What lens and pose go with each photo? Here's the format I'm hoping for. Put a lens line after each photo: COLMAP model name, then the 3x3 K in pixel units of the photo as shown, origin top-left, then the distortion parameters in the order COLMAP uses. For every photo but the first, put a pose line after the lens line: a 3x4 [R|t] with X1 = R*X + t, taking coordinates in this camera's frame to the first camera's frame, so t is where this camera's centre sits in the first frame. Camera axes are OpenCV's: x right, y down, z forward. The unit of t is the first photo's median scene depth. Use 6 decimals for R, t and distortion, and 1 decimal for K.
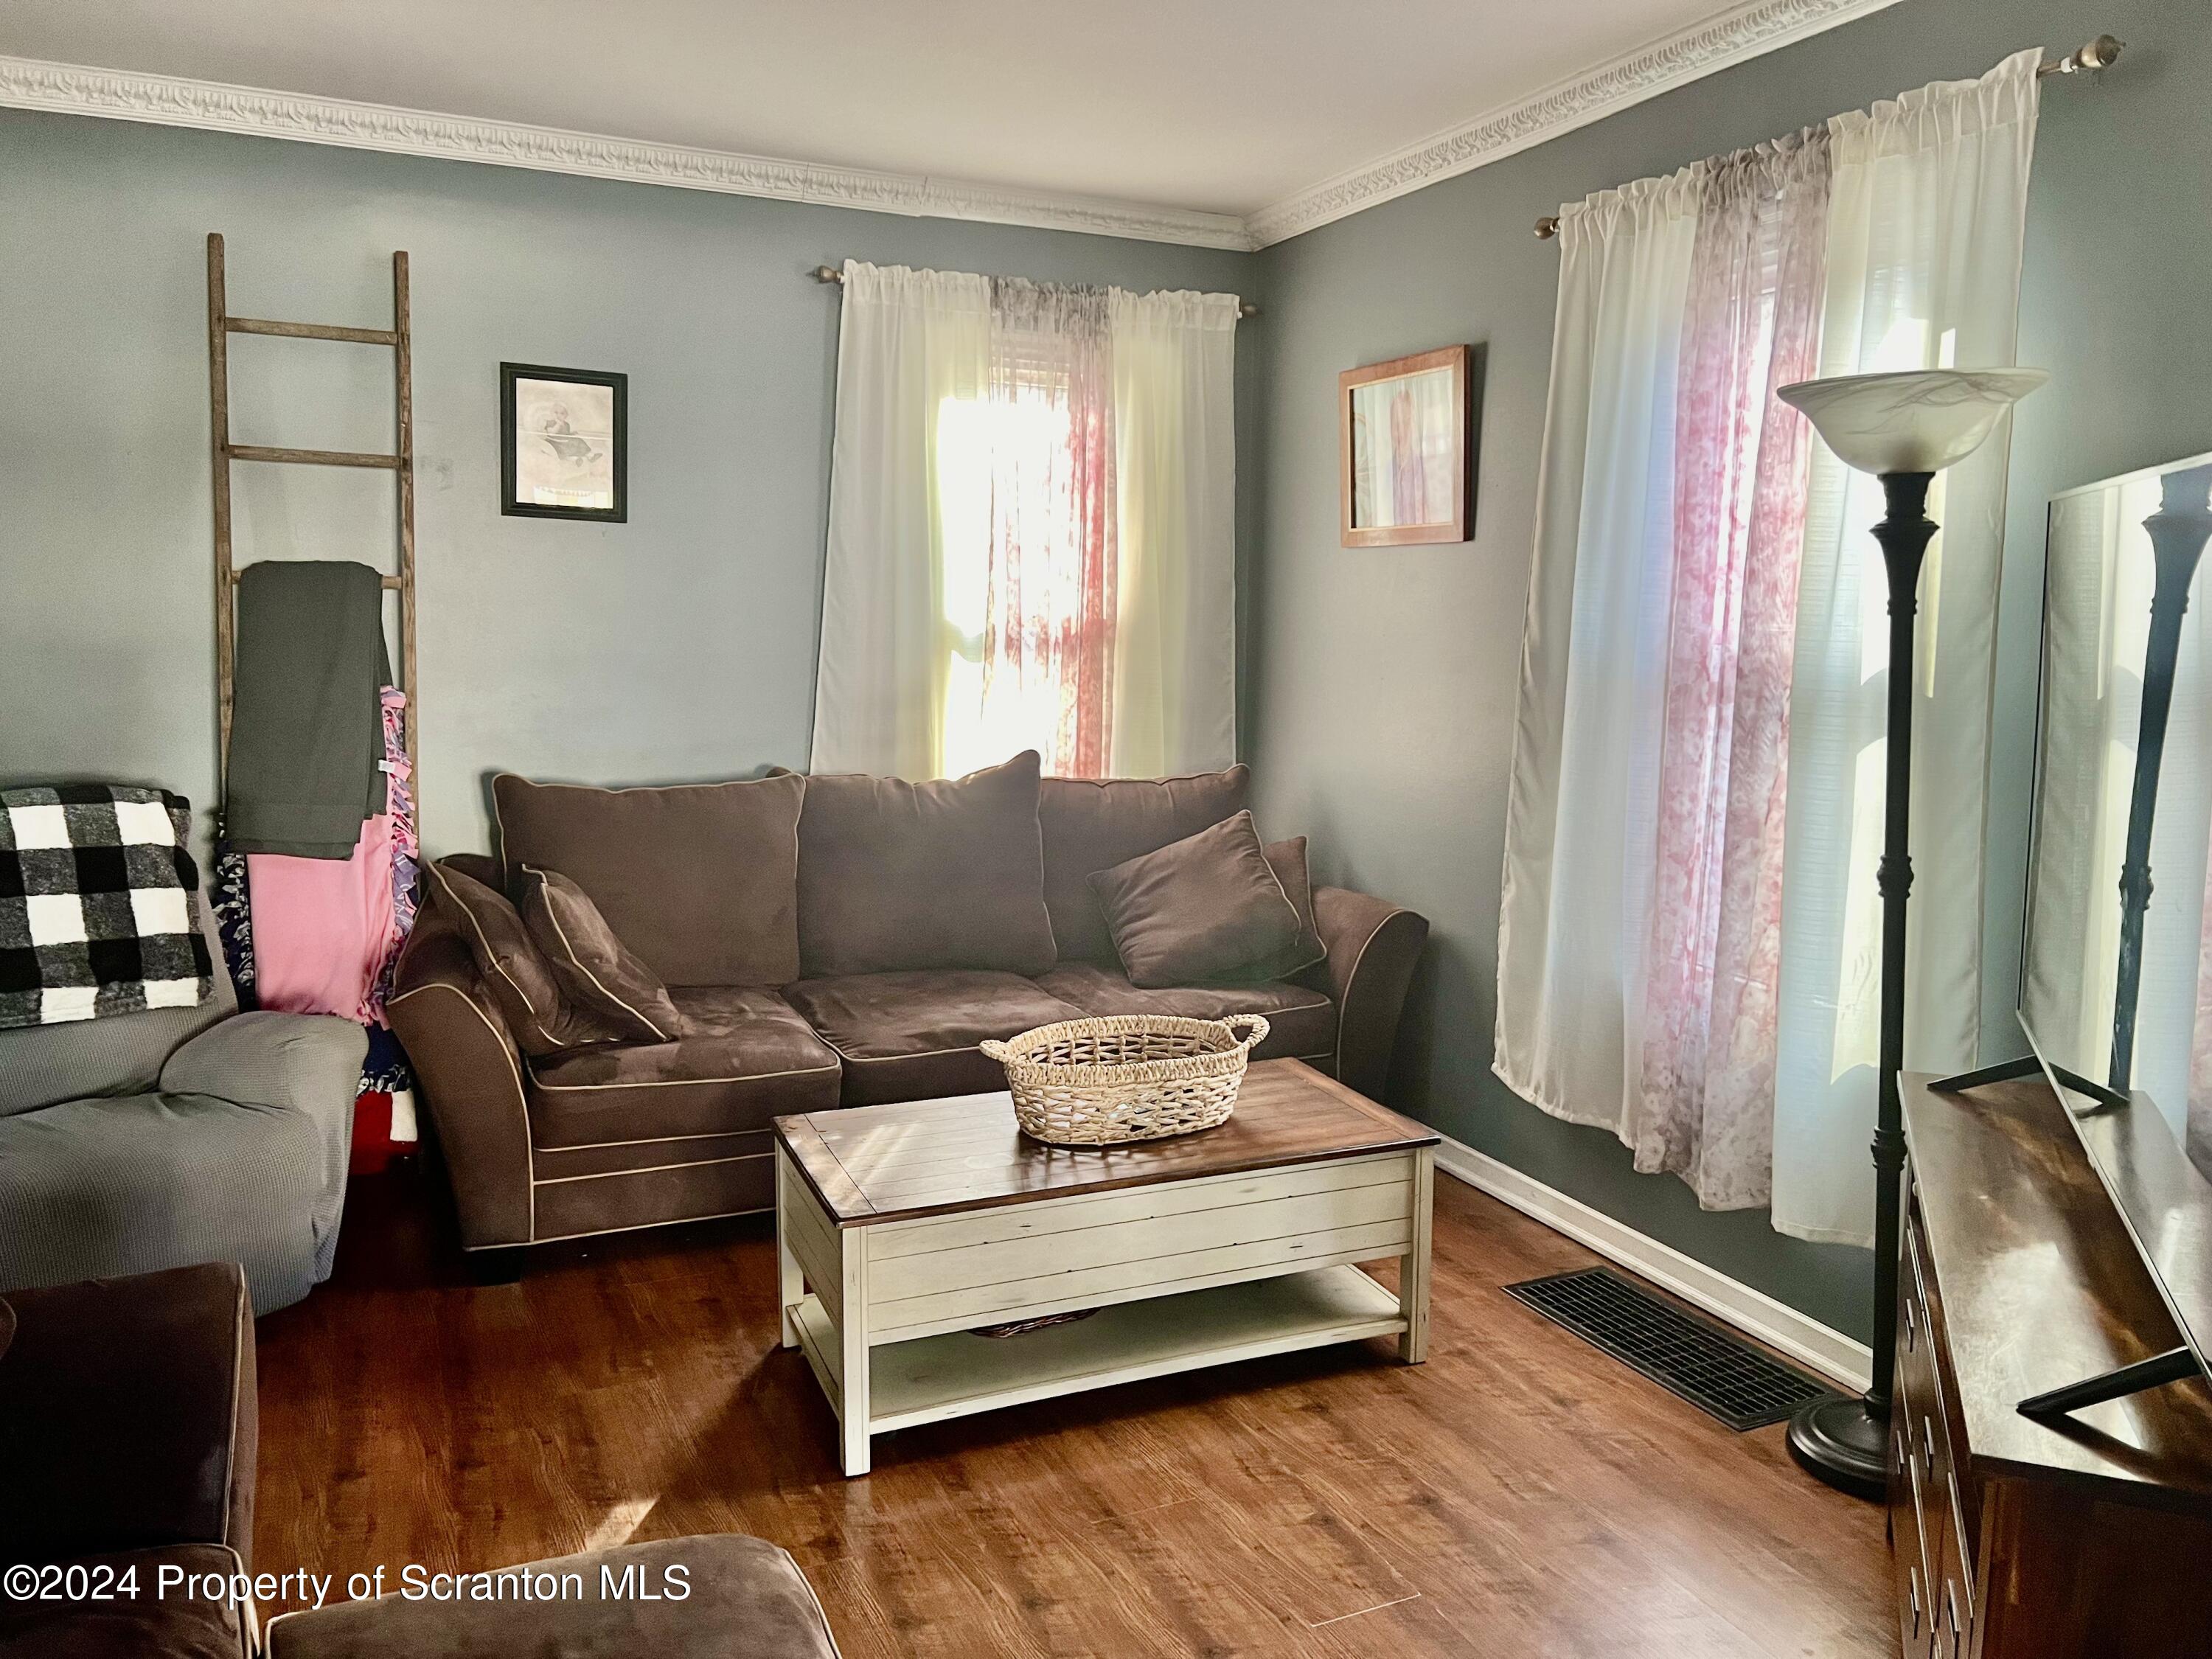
lens RADIAL K [[1686.3, 0, 1106.0], [0, 1686.3, 829.5], [0, 0, 1]] dist [0.096693, -0.057700]
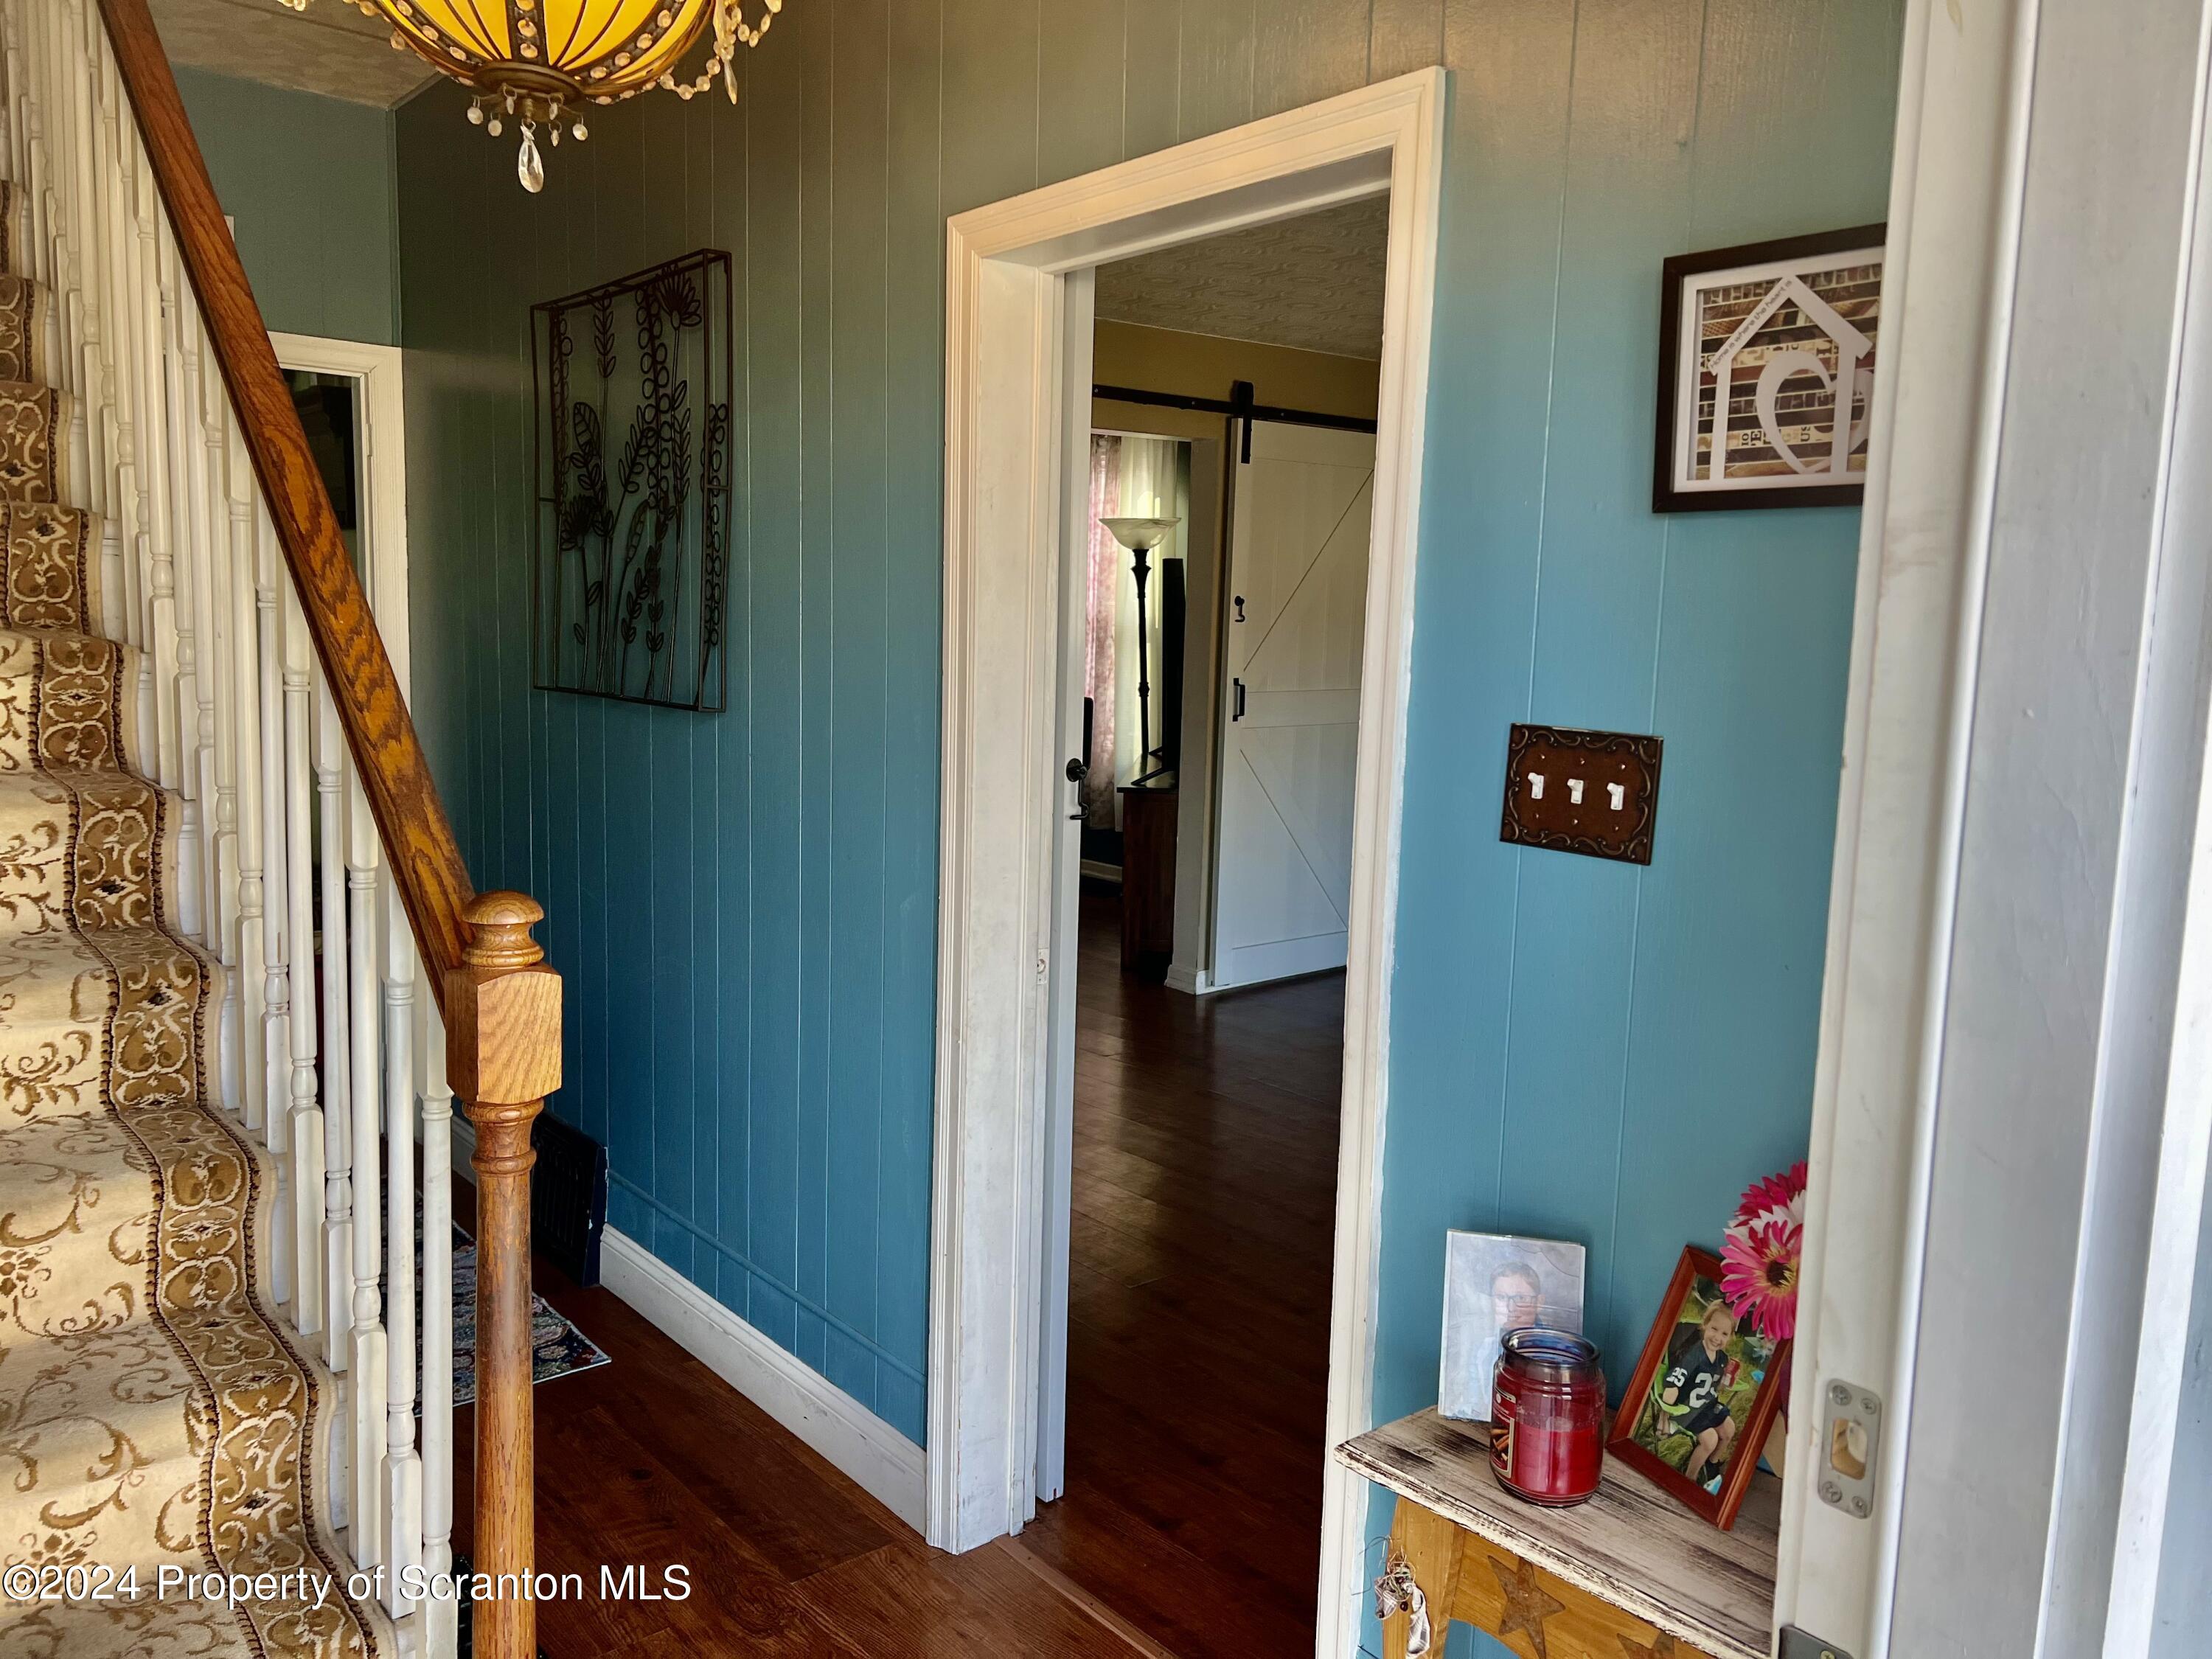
lens RADIAL K [[1686.3, 0, 1106.0], [0, 1686.3, 829.5], [0, 0, 1]] dist [0.096693, -0.057700]
pose [[0.960201, -0.028685, 0.277832, -0.319647], [0.026945, 0.999586, 0.010077, 0.189036], [-0.278006, -0.002190, 0.960577, -1.385139]]
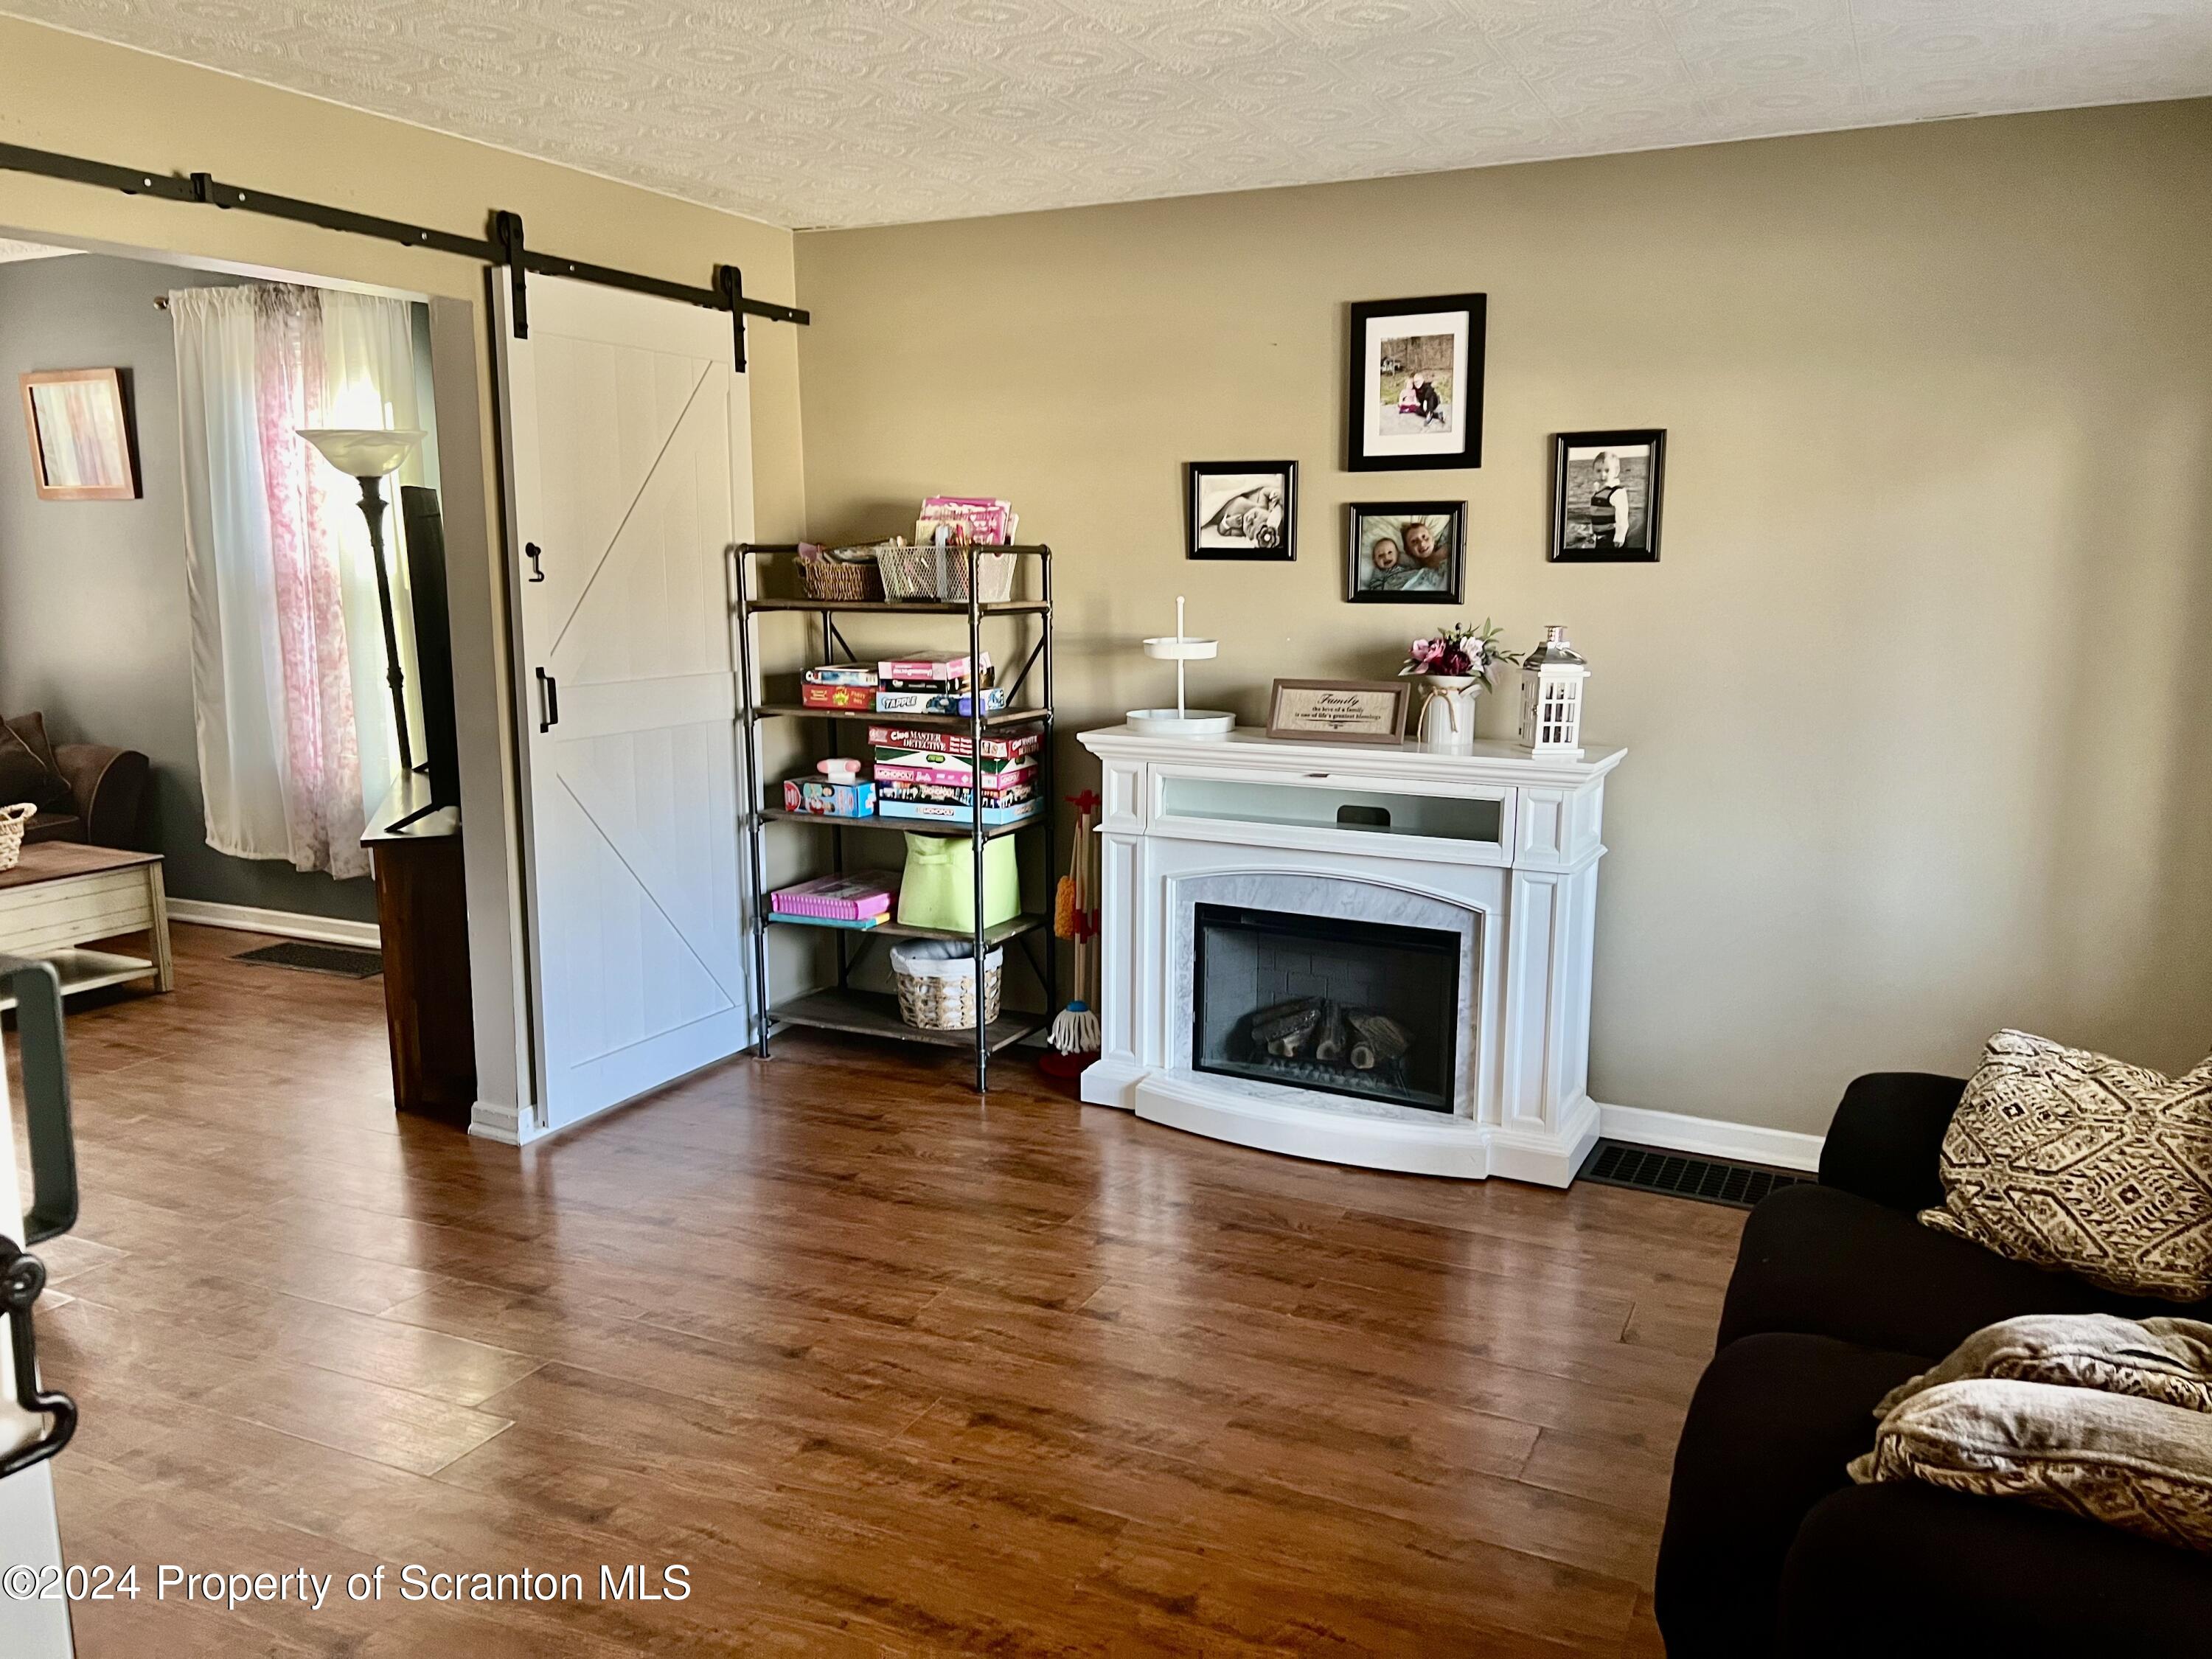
lens RADIAL K [[1662.5, 0, 1109.2], [0, 1662.5, 855.5], [0, 0, 1]] dist [0.066876, -0.064077]
pose [[0.765818, -0.124706, 0.630849, -0.138337], [0.091868, 0.992170, 0.084609, 0.118819], [-0.636461, -0.006840, 0.771279, -0.868474]]
